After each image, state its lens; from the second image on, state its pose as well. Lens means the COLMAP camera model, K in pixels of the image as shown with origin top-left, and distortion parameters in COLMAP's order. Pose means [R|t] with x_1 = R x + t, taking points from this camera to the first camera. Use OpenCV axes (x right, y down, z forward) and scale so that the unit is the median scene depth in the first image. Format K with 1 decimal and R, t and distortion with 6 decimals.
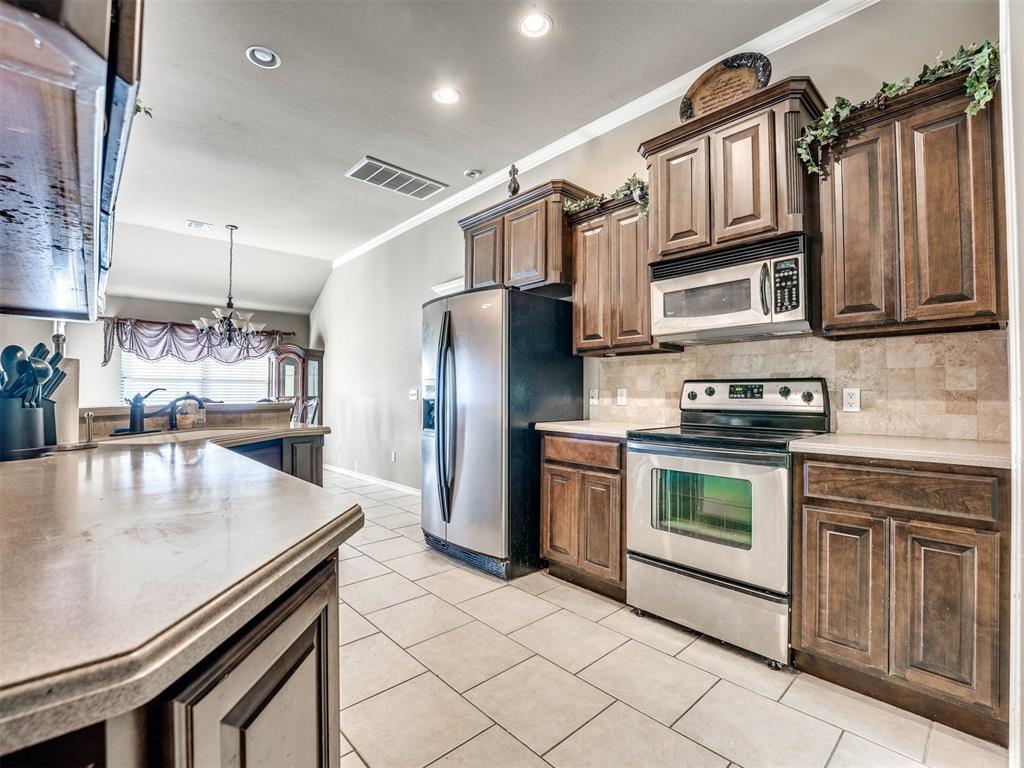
lens RADIAL K [[476.3, 0, 508.5], [0, 476.3, 388.7], [0, 0, 1]] dist [-0.028454, 0.001964]
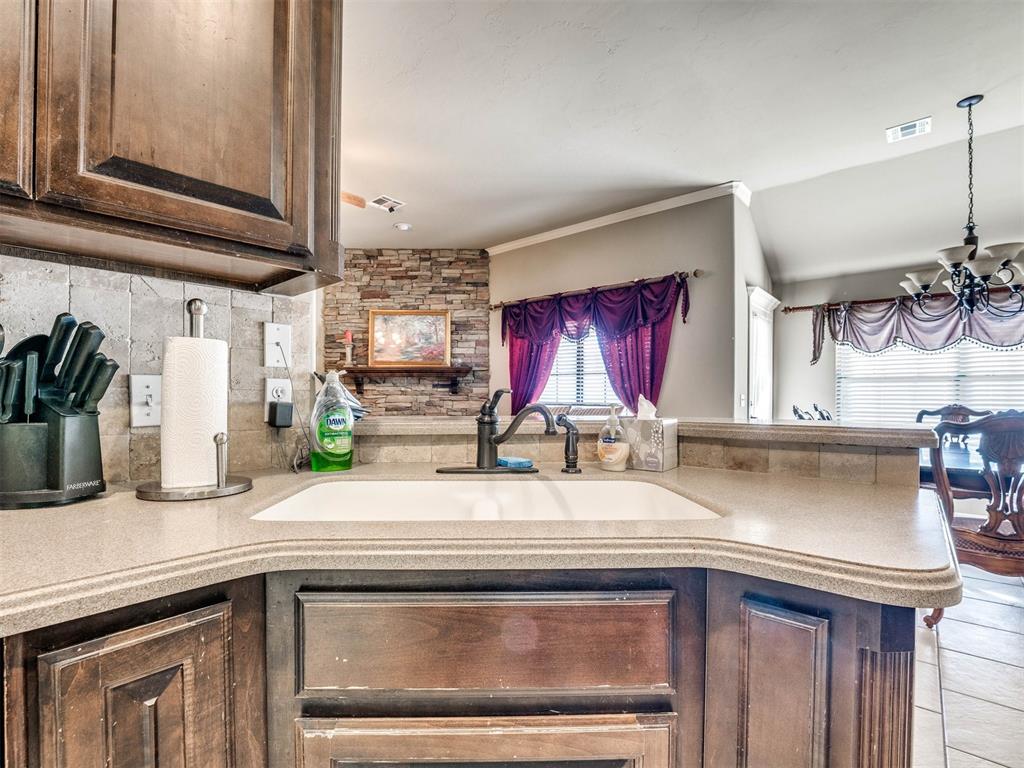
lens RADIAL K [[476.3, 0, 485.4], [0, 476.3, 400.8], [0, 0, 1]] dist [-0.028454, 0.001964]
pose [[0.089590, 0.008447, -0.995943, -0.153933], [0.008573, 0.999920, 0.009252, 0.004856], [0.995942, -0.009367, 0.089511, 0.609495]]
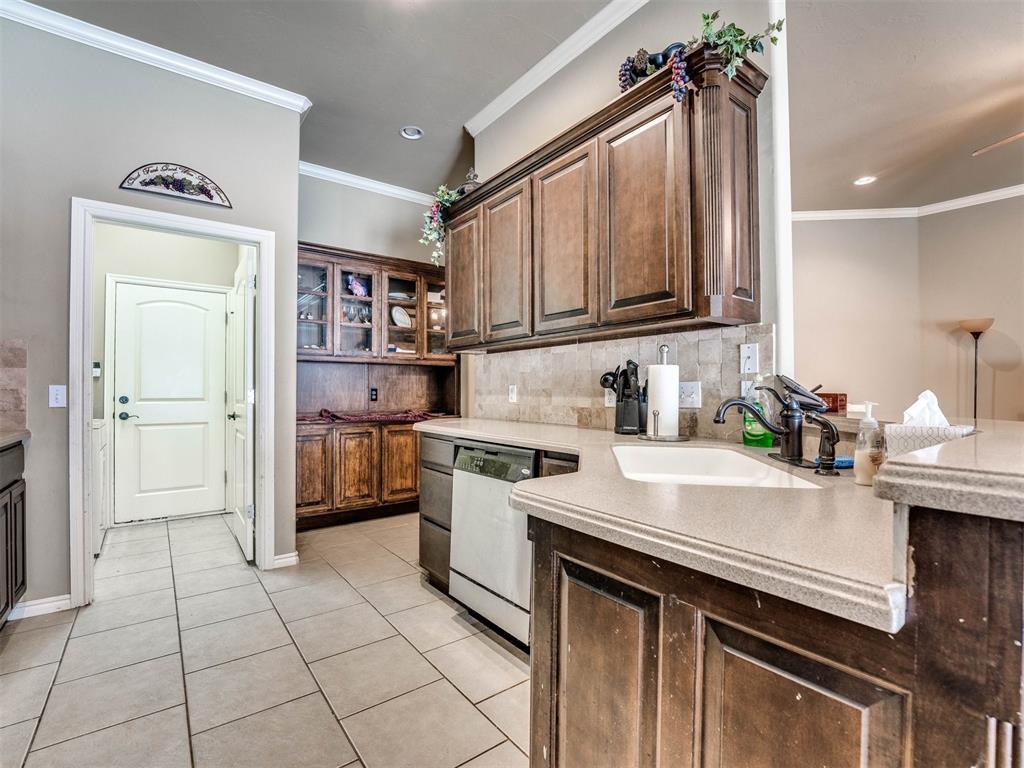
lens RADIAL K [[476.3, 0, 514.7], [0, 476.3, 386.2], [0, 0, 1]] dist [-0.028454, 0.001964]
pose [[-0.997689, -0.000409, 0.067942, -0.302618], [-0.001668, 0.999828, -0.018476, 0.006316], [-0.067923, -0.018547, -0.997518, 1.040756]]
